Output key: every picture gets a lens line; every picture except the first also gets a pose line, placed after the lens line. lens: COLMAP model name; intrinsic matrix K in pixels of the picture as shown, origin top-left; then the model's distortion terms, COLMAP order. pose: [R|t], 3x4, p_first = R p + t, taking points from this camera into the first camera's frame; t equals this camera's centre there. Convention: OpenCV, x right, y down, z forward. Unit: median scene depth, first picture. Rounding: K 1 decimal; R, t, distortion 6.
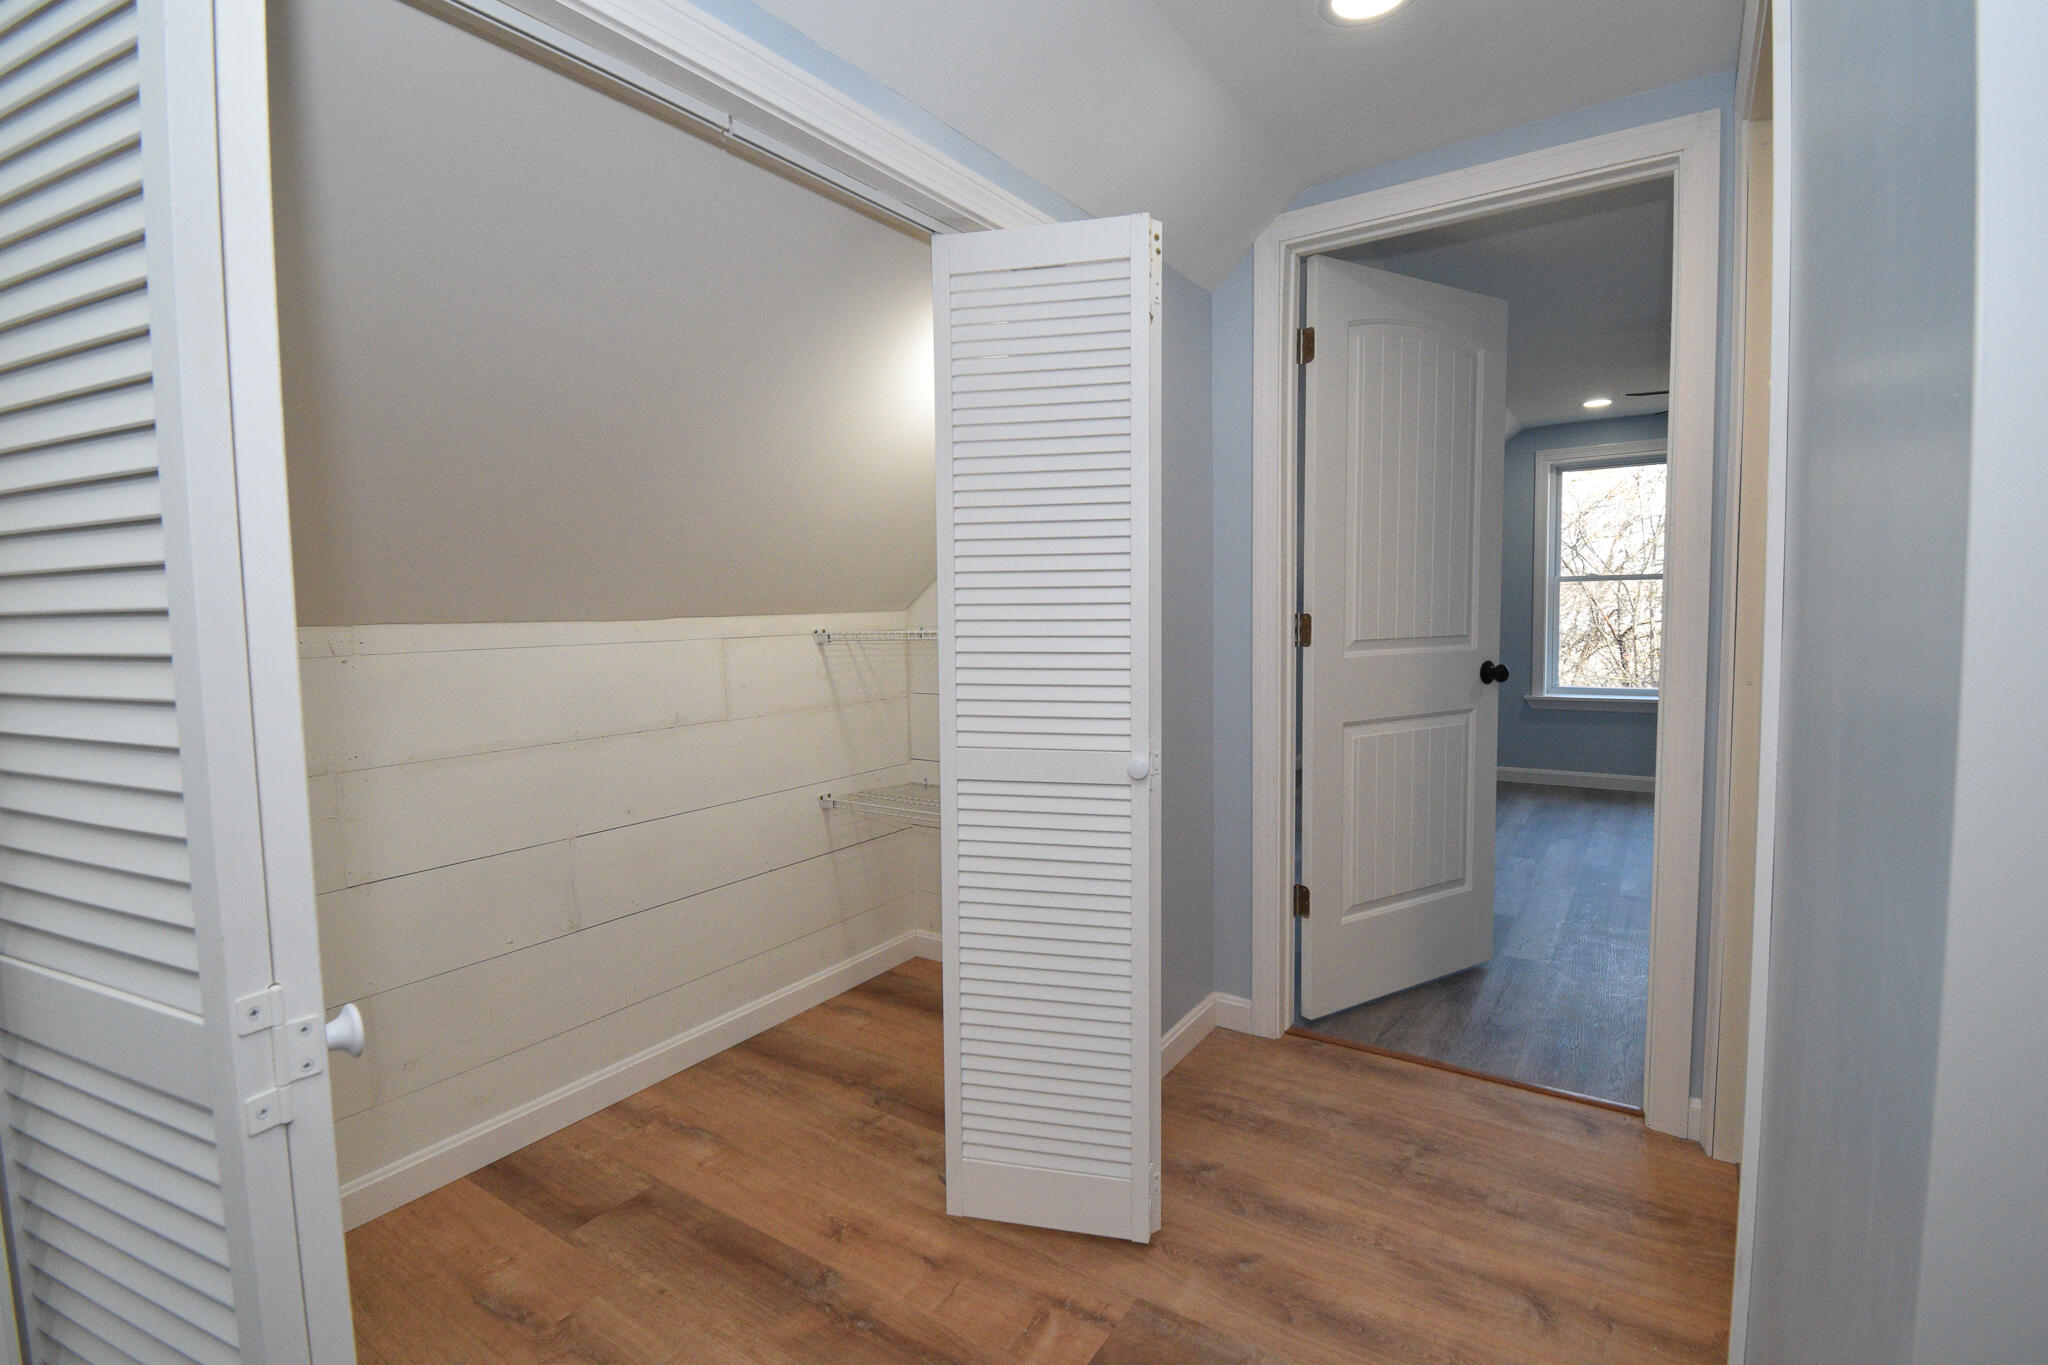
lens RADIAL K [[941.9, 0, 1039.4], [0, 941.9, 670.8], [0, 0, 1]] dist [0.019858, -0.028871]
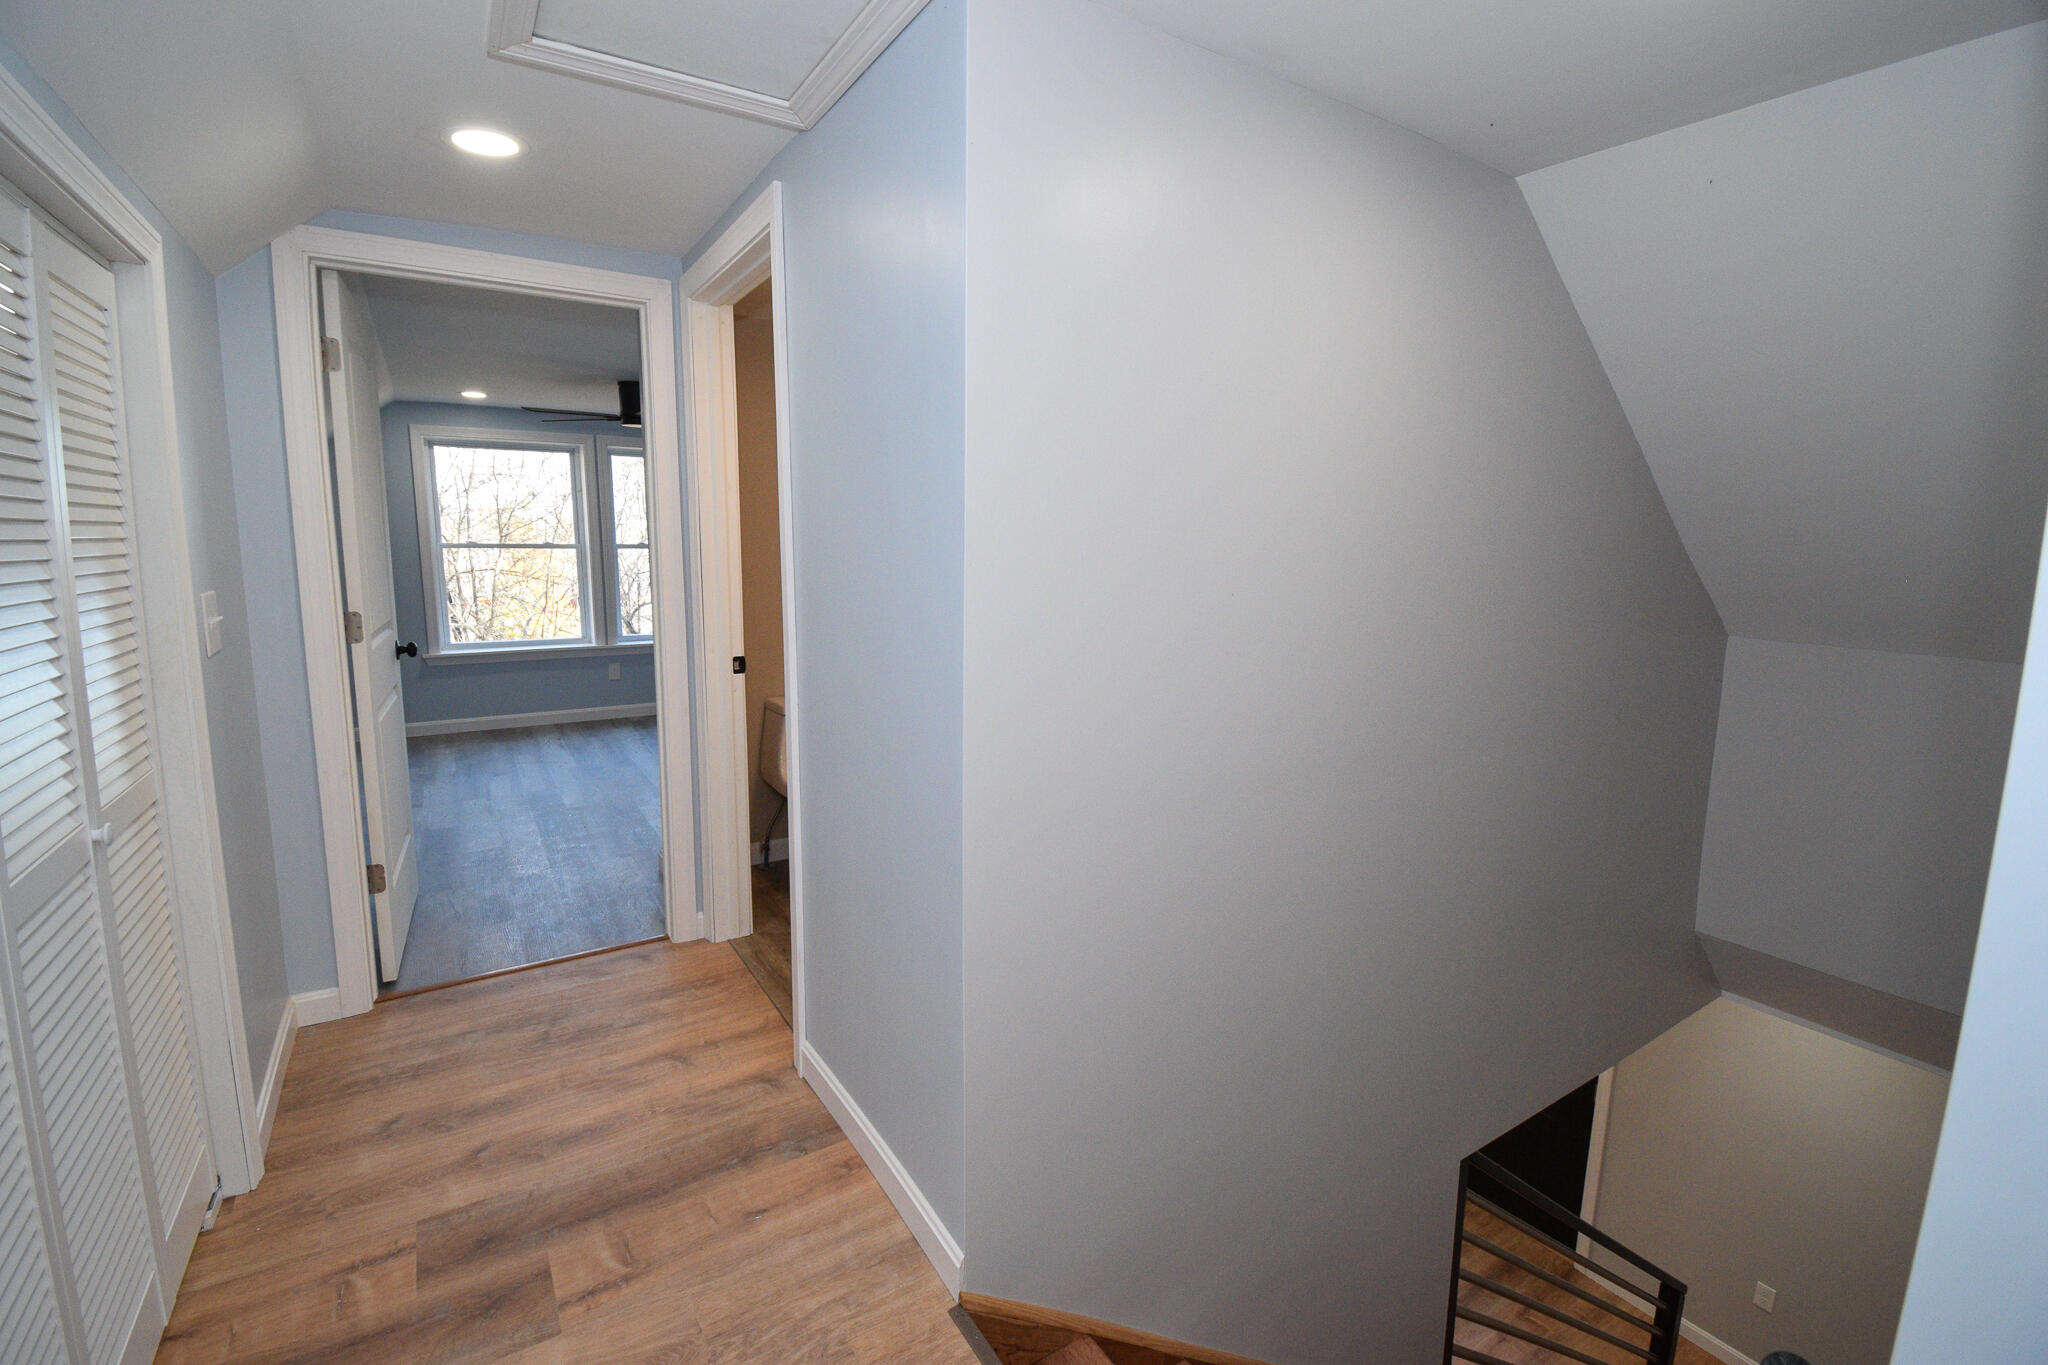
lens RADIAL K [[941.9, 0, 1039.4], [0, 941.9, 670.8], [0, 0, 1]] dist [0.019858, -0.028871]
pose [[0.381798, -0.111713, 0.917469, -0.470746], [0.040352, 0.993737, 0.104207, -0.089548], [-0.923364, -0.002764, 0.383915, -0.134249]]
